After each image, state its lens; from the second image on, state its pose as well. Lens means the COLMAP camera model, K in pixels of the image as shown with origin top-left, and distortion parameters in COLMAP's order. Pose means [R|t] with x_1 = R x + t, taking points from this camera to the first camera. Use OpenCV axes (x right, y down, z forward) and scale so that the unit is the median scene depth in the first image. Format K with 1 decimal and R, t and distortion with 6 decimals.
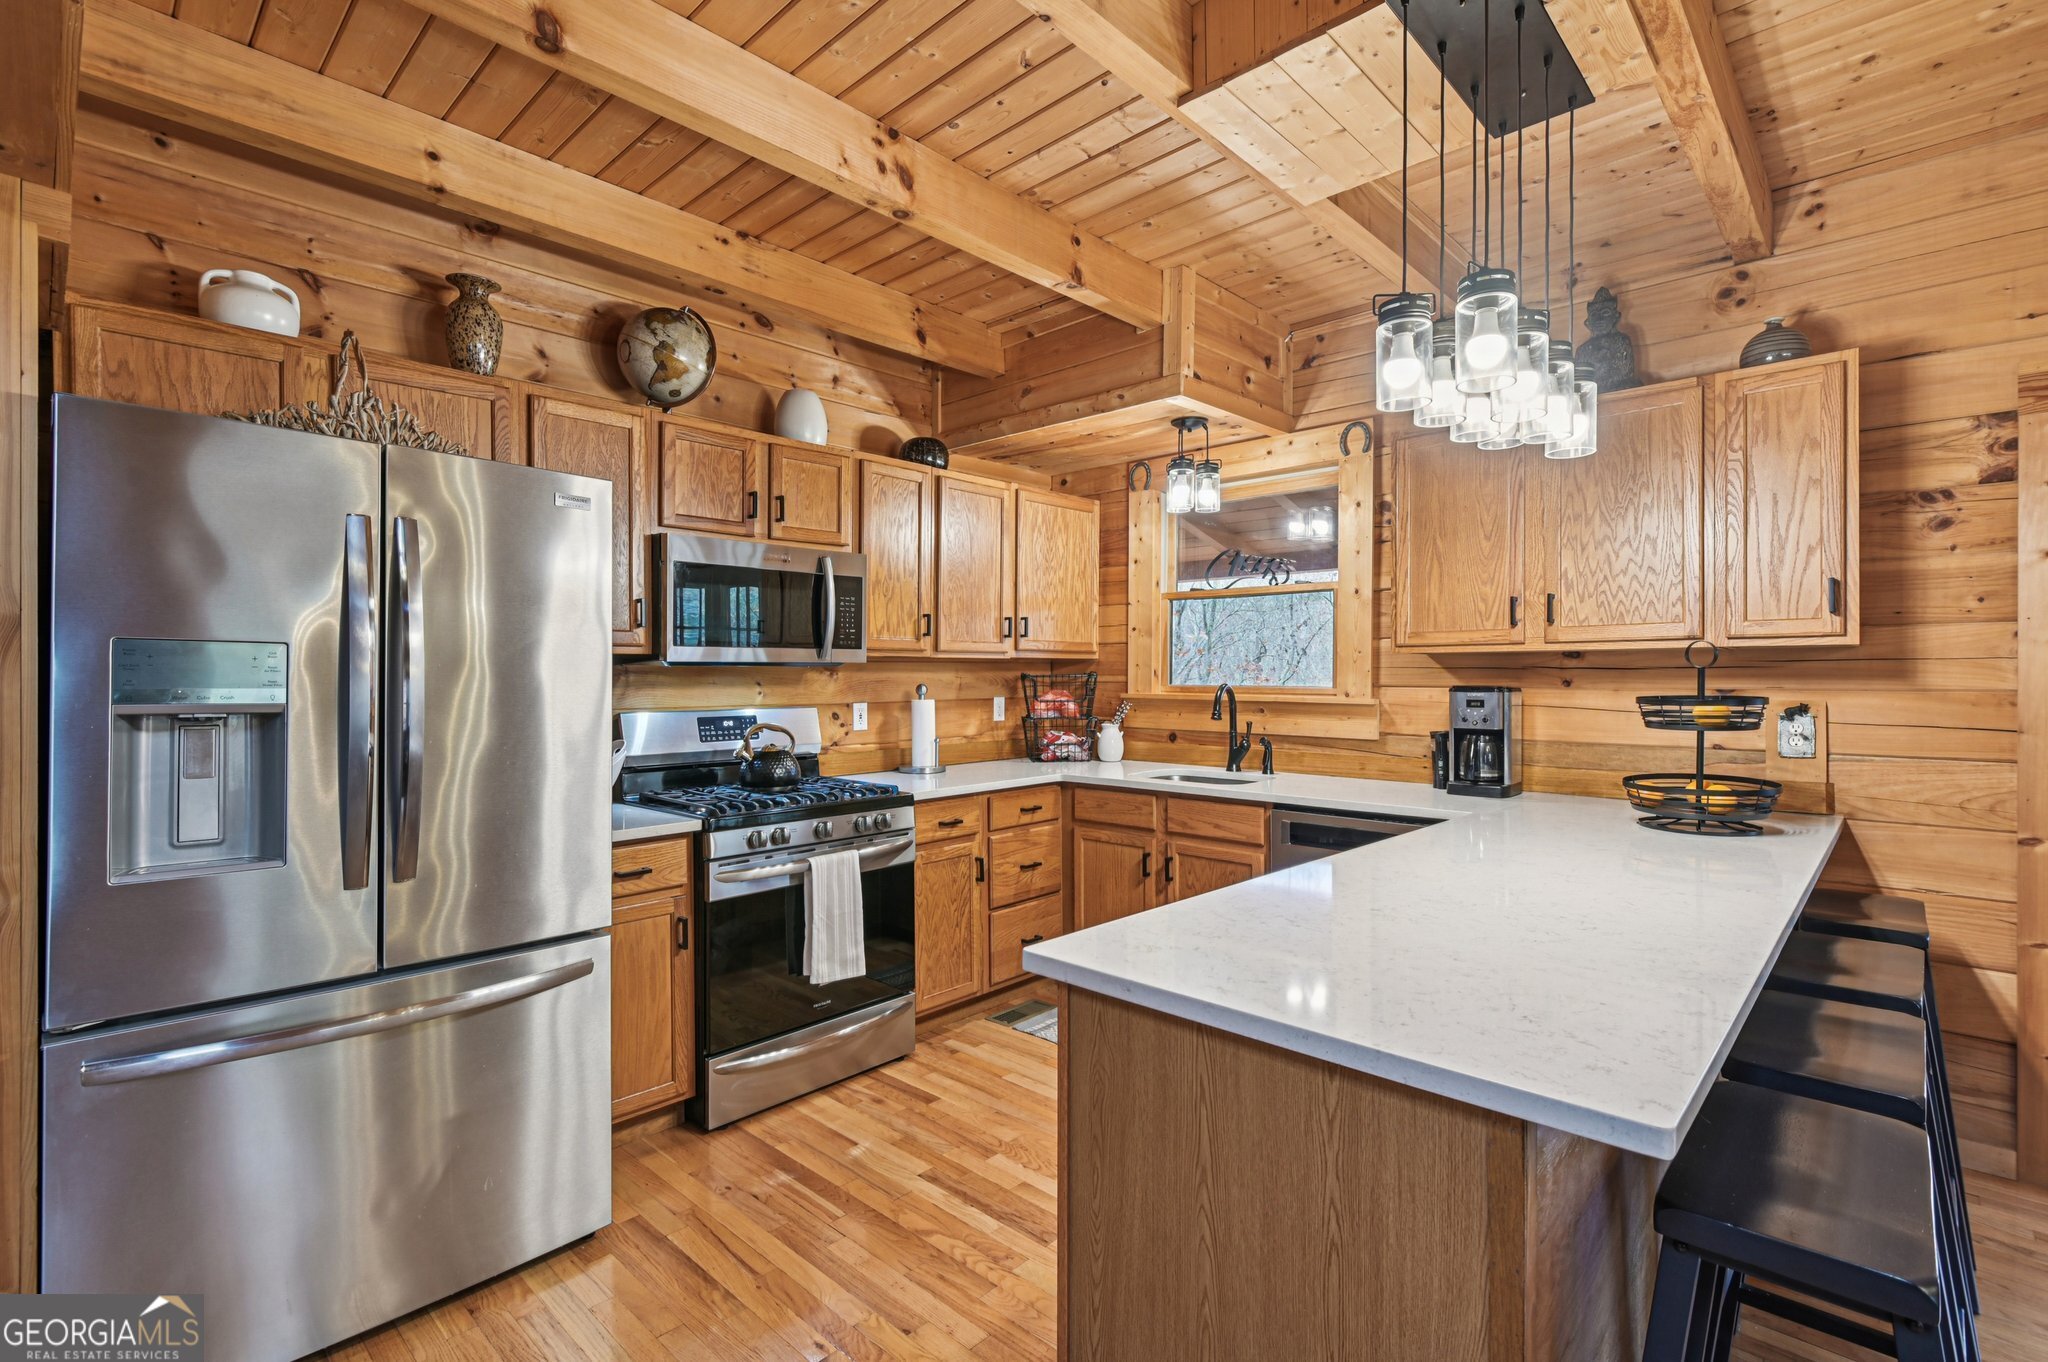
lens RADIAL K [[946.8, 0, 1032.7], [0, 946.8, 680.0], [0, 0, 1]] dist [-0.001156, 0.001105]
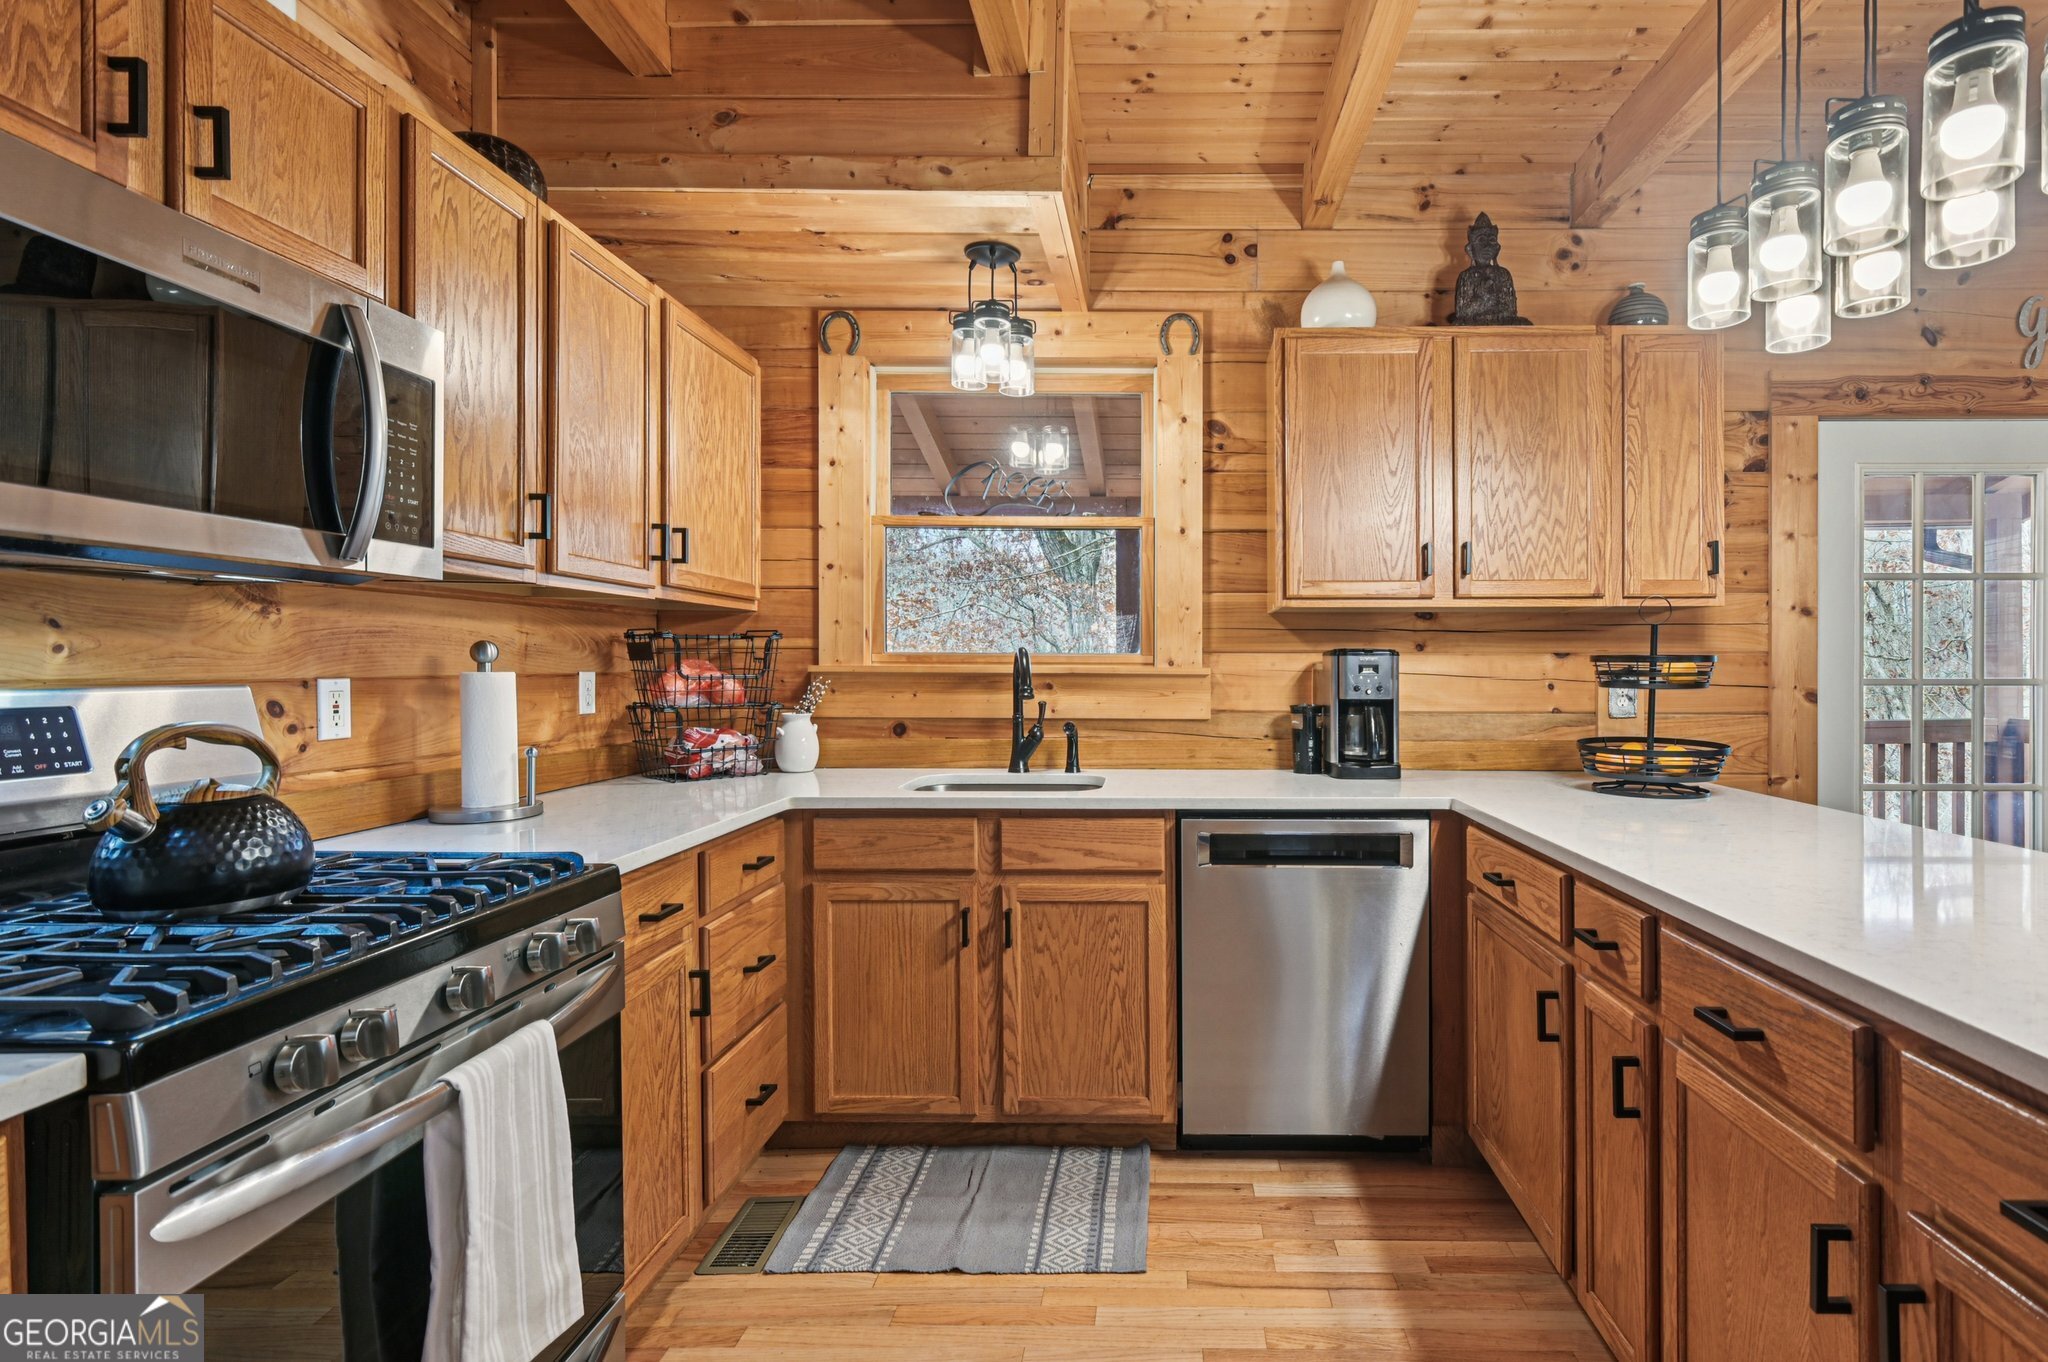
lens RADIAL K [[946.8, 0, 1122.5], [0, 946.8, 684.5], [0, 0, 1]] dist [-0.001156, 0.001105]
pose [[0.740541, -0.010837, 0.671924, -0.275987], [0.000812, 0.999884, 0.015231, 0.026888], [-0.672011, -0.010733, 0.740464, 0.555177]]
